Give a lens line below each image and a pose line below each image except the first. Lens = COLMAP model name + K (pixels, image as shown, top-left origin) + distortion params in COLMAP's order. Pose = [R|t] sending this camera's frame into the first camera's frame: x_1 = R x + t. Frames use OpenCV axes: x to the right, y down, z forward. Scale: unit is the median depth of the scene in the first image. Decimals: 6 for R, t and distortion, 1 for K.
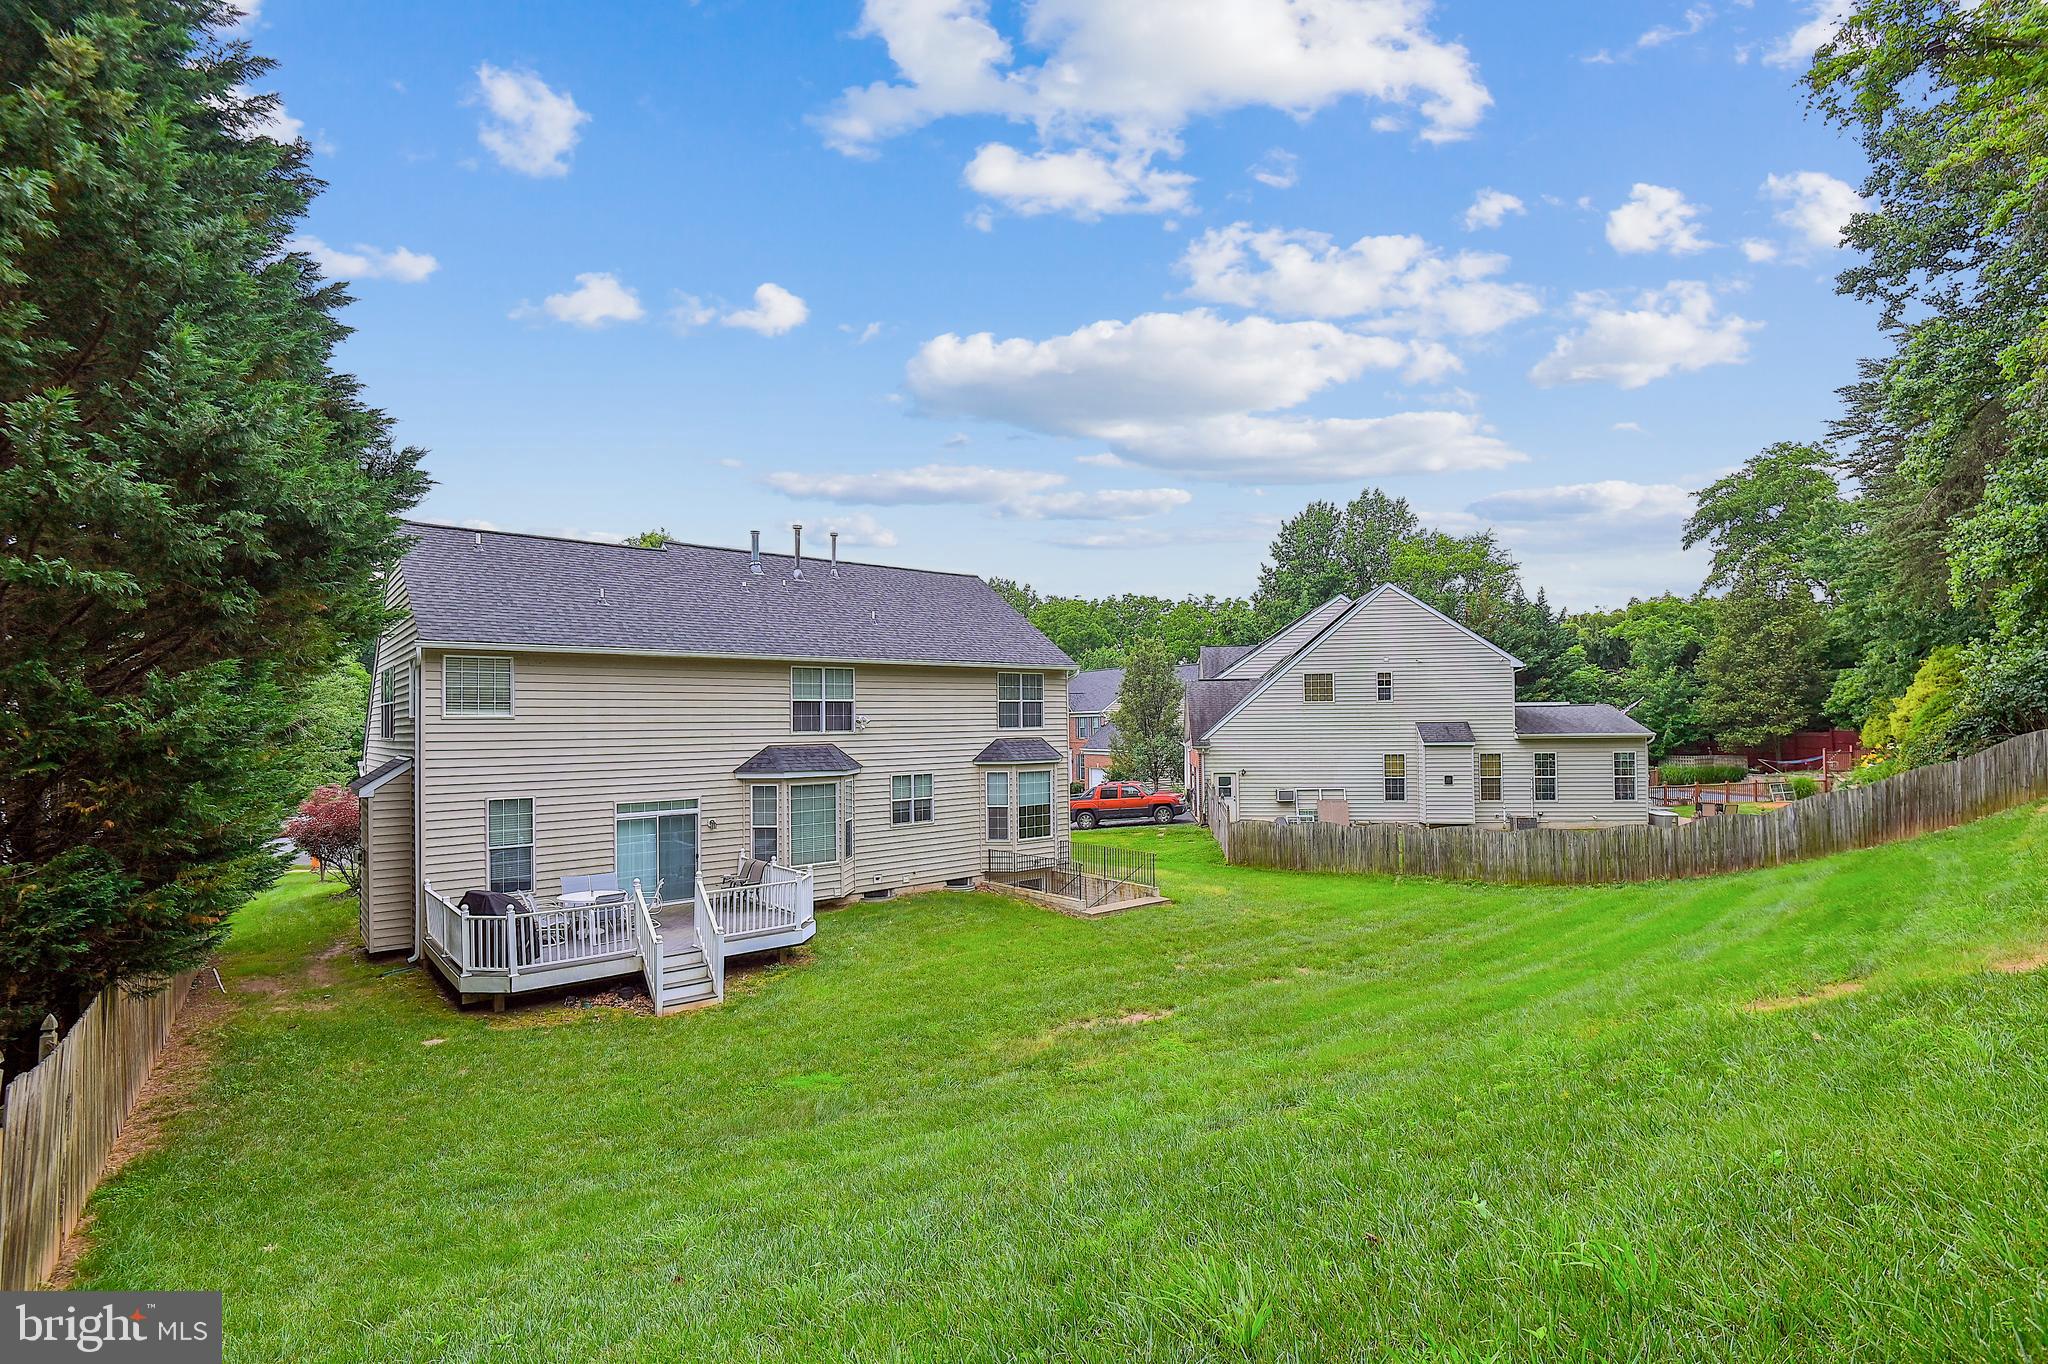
lens RADIAL K [[941.8, 0, 1025.5], [0, 941.8, 680.5], [0, 0, 1]] dist [0.000202, -0.000364]
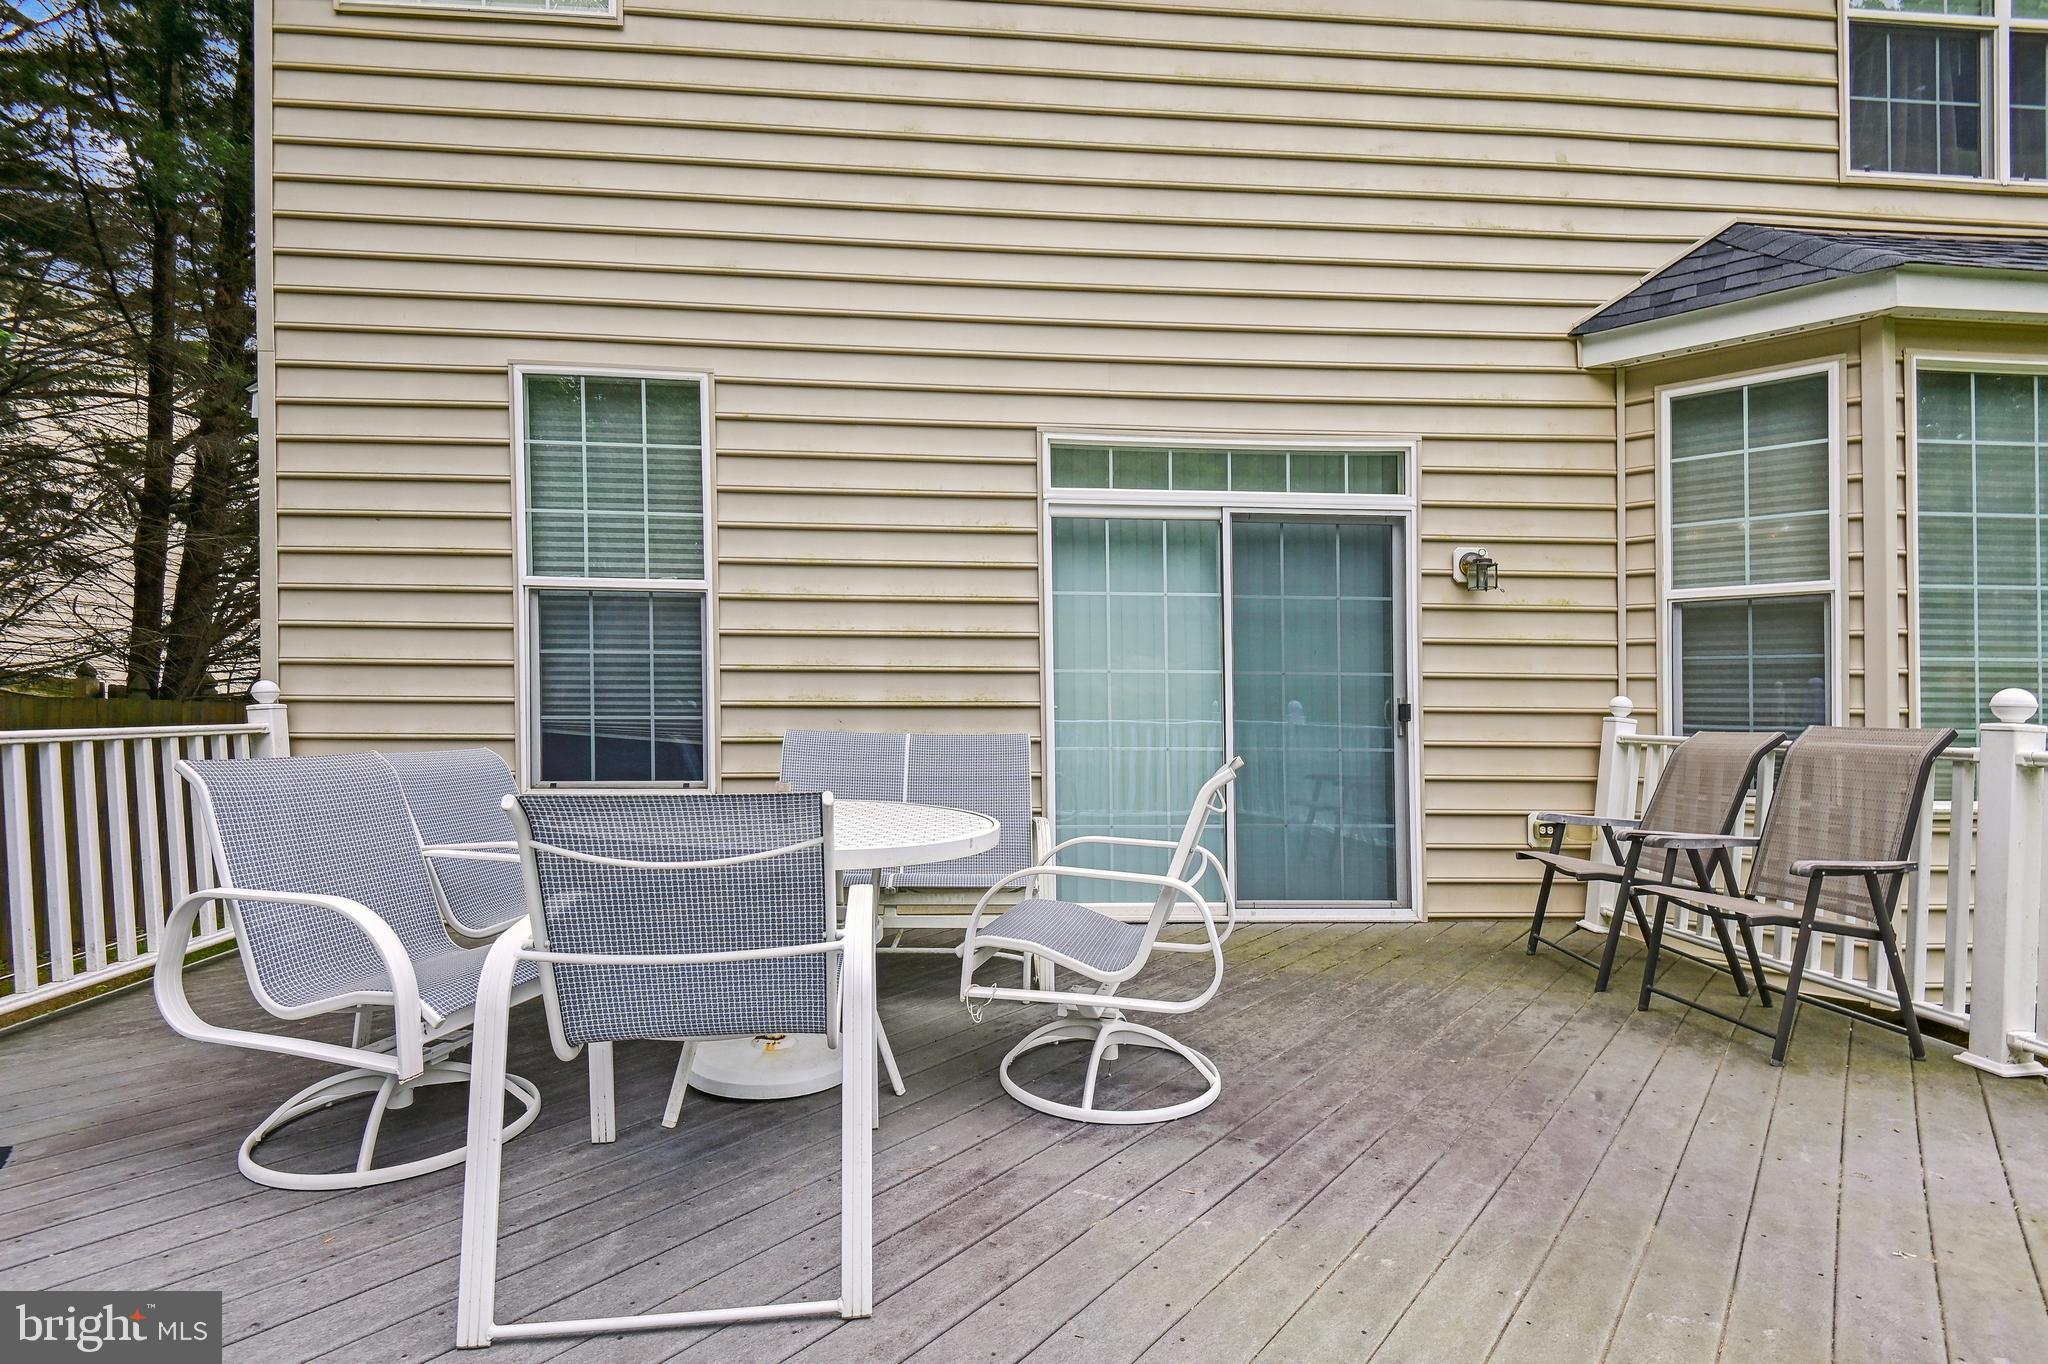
lens RADIAL K [[941.8, 0, 1020.5], [0, 941.8, 684.5], [0, 0, 1]] dist [0.000202, -0.000364]
pose [[0.820010, -0.002781, -0.572342, -0.298379], [0.000245, 0.999990, -0.004508, 0.181106], [0.572349, 0.003556, 0.820002, 0.776690]]
